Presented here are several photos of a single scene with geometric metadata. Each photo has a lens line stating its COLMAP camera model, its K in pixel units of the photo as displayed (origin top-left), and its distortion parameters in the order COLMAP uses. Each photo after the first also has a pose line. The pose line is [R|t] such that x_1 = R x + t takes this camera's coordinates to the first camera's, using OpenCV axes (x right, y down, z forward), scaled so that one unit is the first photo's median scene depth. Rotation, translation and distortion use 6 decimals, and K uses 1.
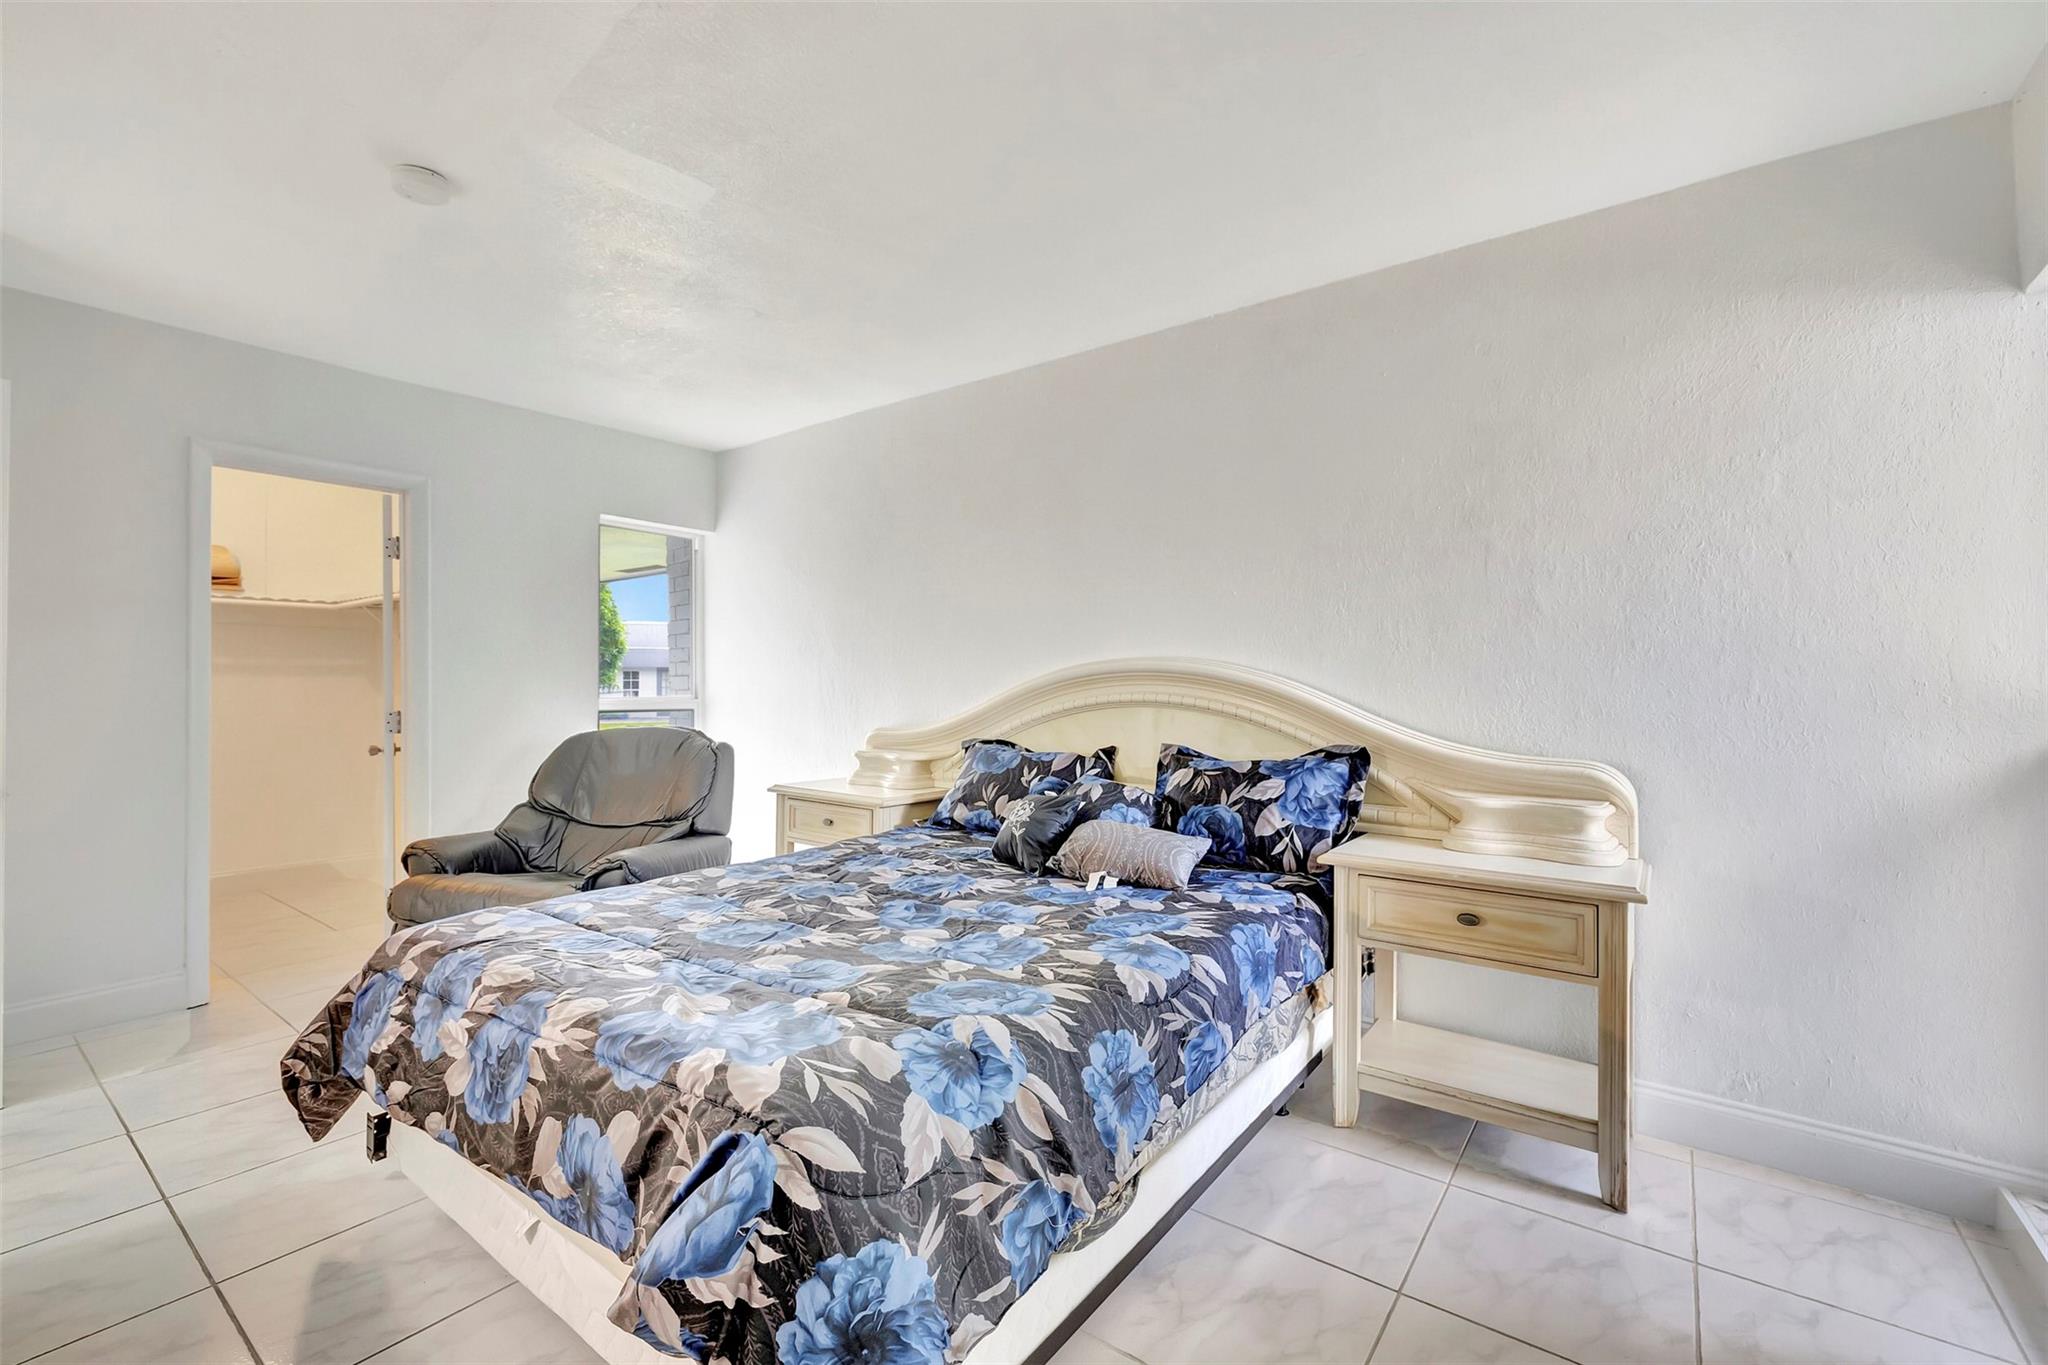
lens RADIAL K [[861.6, 0, 1024.0], [0, 861.6, 682.5], [0, 0, 1]] dist [-0.019004, 0.000129]
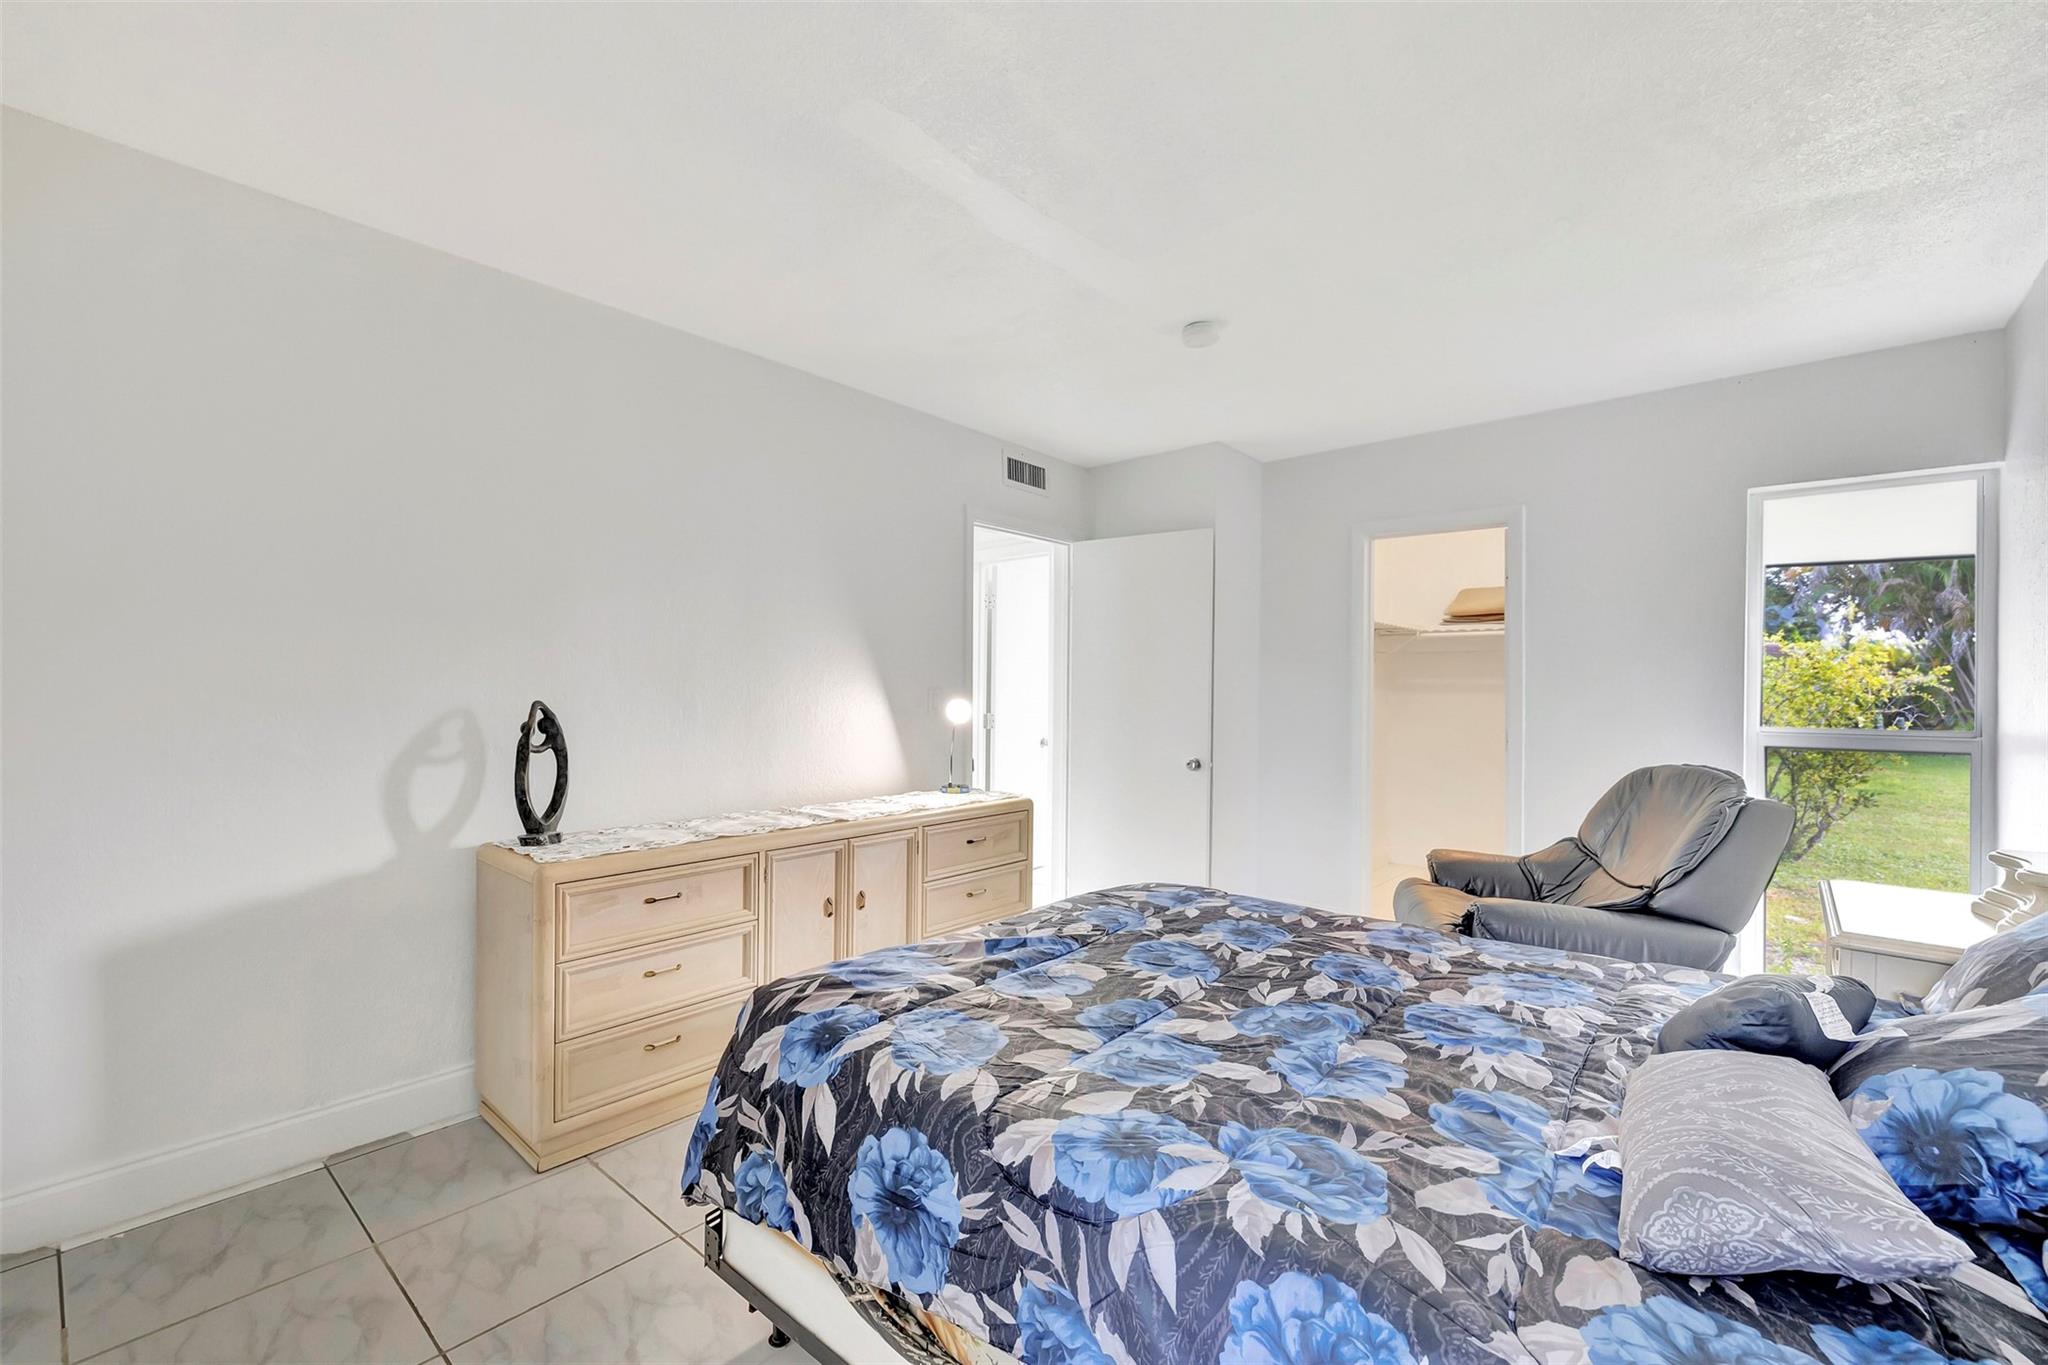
lens RADIAL K [[861.6, 0, 1024.0], [0, 861.6, 682.5], [0, 0, 1]] dist [-0.019004, 0.000129]
pose [[-0.053603, -0.005883, -0.998545, 0.757936], [-0.009667, 0.999939, -0.005372, -0.033409], [0.998516, 0.009365, -0.053657, 0.915305]]
